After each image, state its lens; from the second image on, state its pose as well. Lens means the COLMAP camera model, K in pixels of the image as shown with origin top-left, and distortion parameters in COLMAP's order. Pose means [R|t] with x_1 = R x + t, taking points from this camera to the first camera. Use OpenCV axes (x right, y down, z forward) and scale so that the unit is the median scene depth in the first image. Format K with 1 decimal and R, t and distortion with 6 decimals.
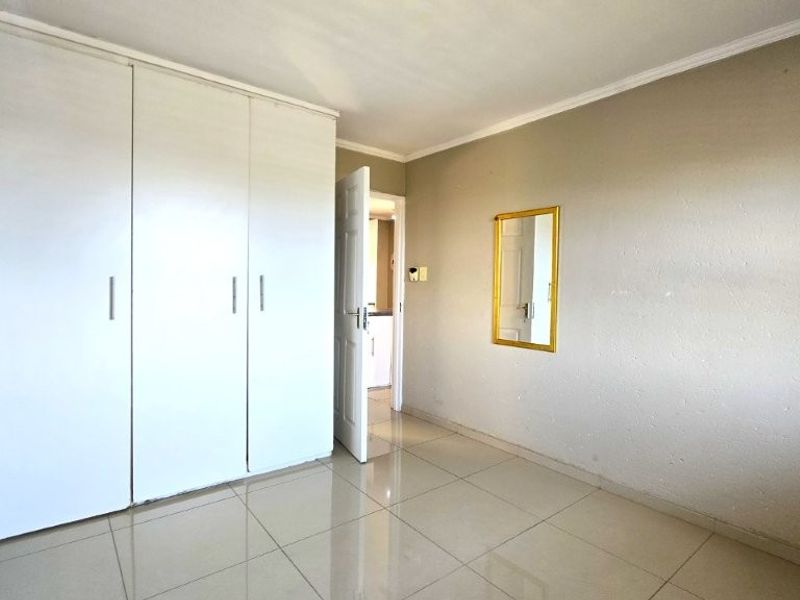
lens RADIAL K [[436.3, 0, 401.6], [0, 436.3, 301.5], [0, 0, 1]] dist [-0.002941, -0.000691]
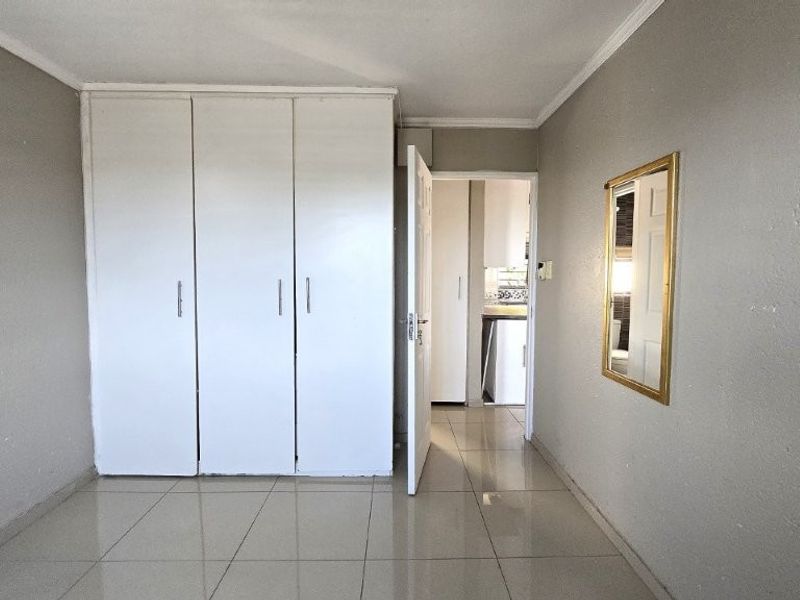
lens RADIAL K [[436.3, 0, 401.6], [0, 436.3, 301.5], [0, 0, 1]] dist [-0.002941, -0.000691]
pose [[0.794815, 0.026790, -0.606261, 0.416423], [-0.017045, 0.999616, 0.021826, -0.028158], [0.606613, -0.007014, 0.794967, 0.318908]]
